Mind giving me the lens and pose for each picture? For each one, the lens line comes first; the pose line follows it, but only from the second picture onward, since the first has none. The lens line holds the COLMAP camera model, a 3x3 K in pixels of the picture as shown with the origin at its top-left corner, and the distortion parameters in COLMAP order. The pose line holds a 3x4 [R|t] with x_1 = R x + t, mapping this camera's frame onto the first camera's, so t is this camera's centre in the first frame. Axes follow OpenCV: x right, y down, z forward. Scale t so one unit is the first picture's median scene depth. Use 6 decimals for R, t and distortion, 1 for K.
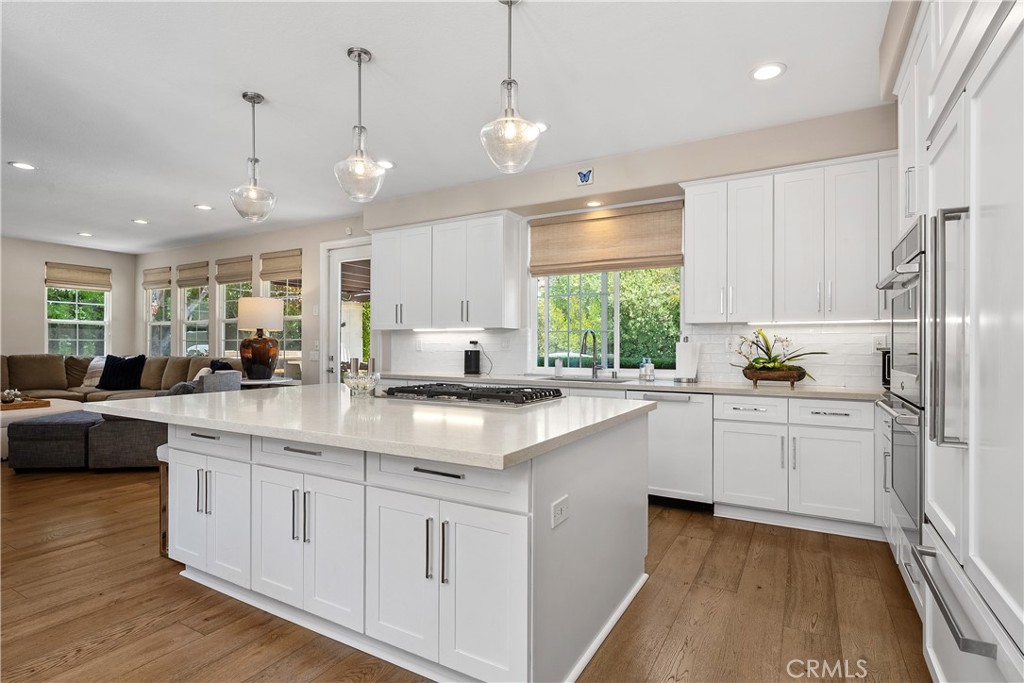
lens RADIAL K [[517.6, 0, 513.1], [0, 517.6, 344.2], [0, 0, 1]] dist [-0.002150, -0.001680]
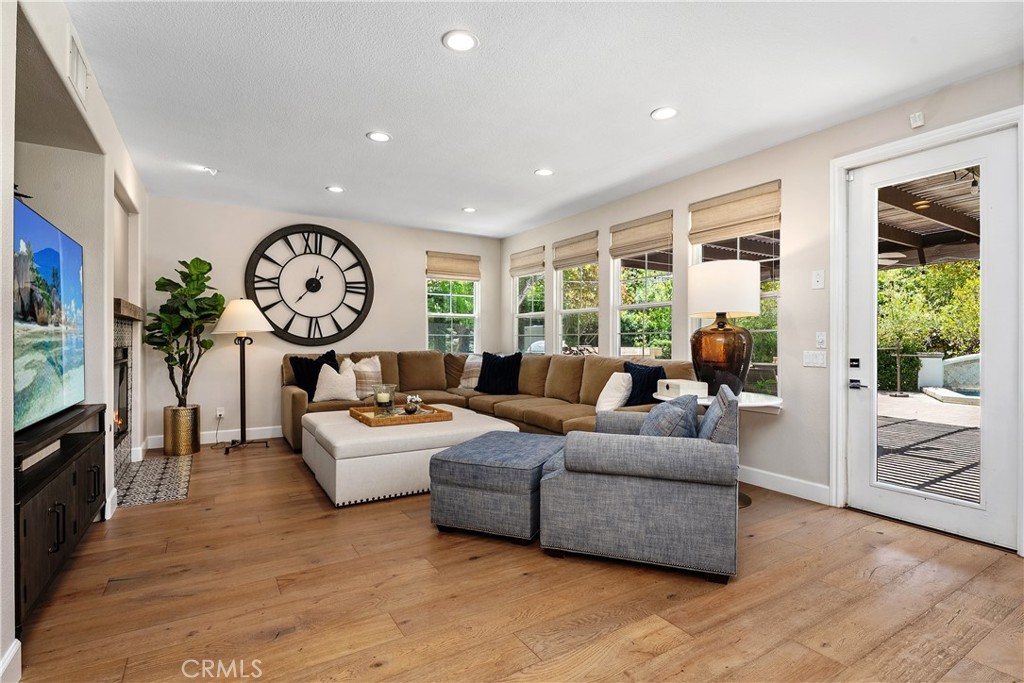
lens RADIAL K [[496.0, 0, 507.3], [0, 496.0, 341.5], [0, 0, 1]] dist [-0.016147, -0.000061]
pose [[0.875618, -0.002246, -0.482999, -0.378915], [0.003496, 0.999992, 0.001688, 0.001815], [0.482991, -0.003167, 0.875619, 0.316297]]
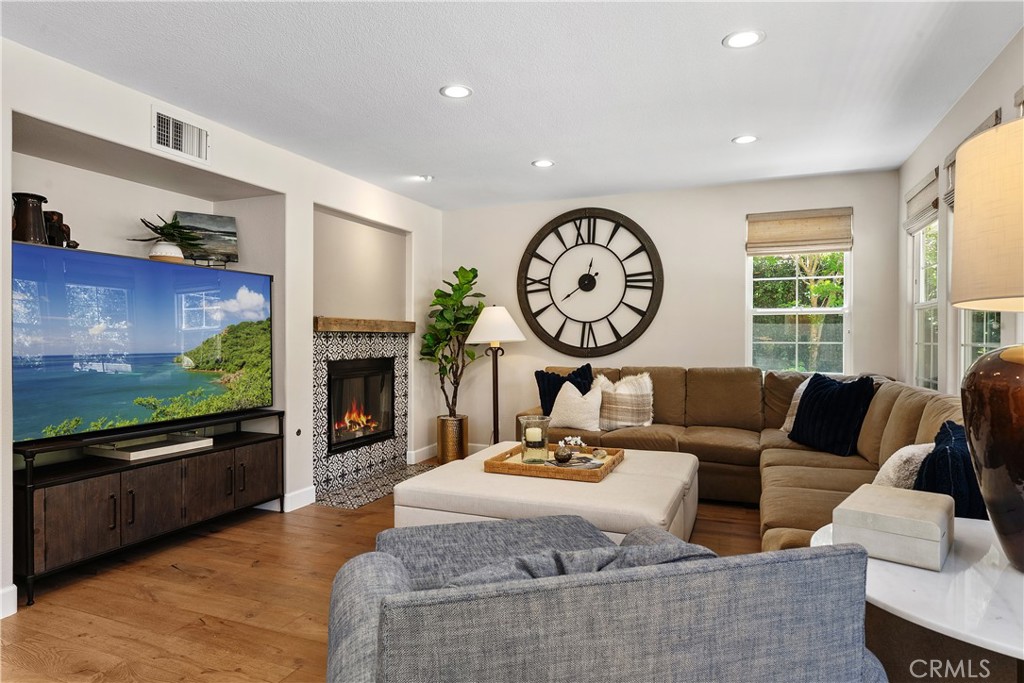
lens RADIAL K [[588.1, 0, 510.6], [0, 588.1, 343.2], [0, 0, 1]] dist [-0.021436, 0.004373]
pose [[0.128501, 0.002130, -0.991707, -0.281159], [0.004423, 0.999987, 0.002720, -0.012883], [0.991699, -0.004736, 0.128490, 0.687487]]
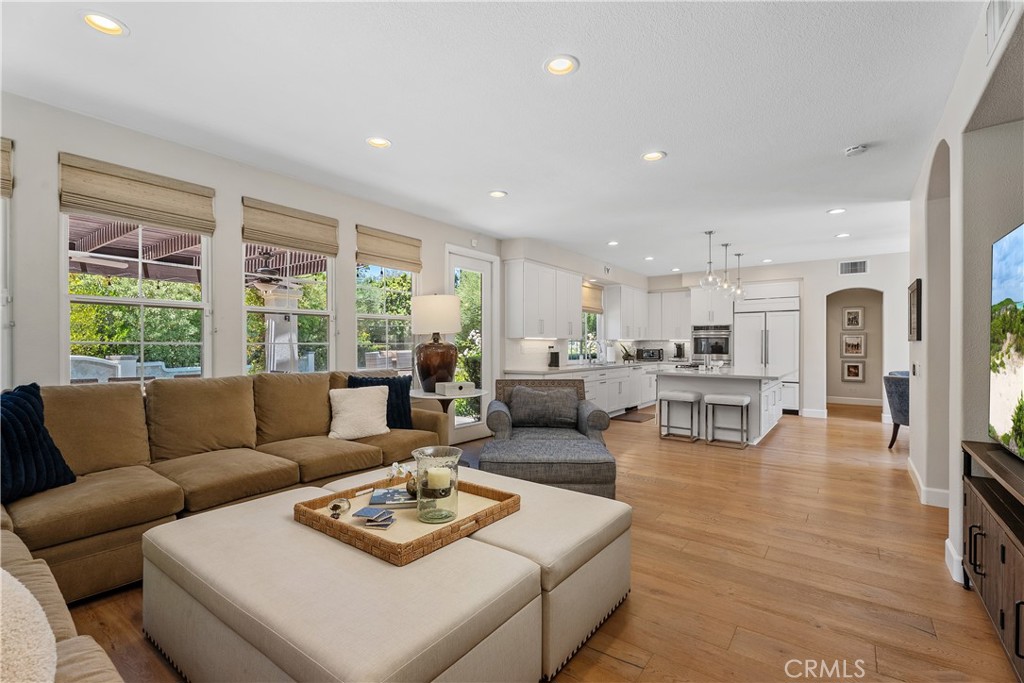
lens RADIAL K [[451.4, 0, 513.3], [0, 451.4, 343.3], [0, 0, 1]] dist [-0.000551, 0.000113]
pose [[0.121443, 0.000563, 0.992598, -1.062037], [-0.004655, 0.999989, 0.000002, -0.010197], [-0.992588, -0.004621, 0.121444, 0.692893]]
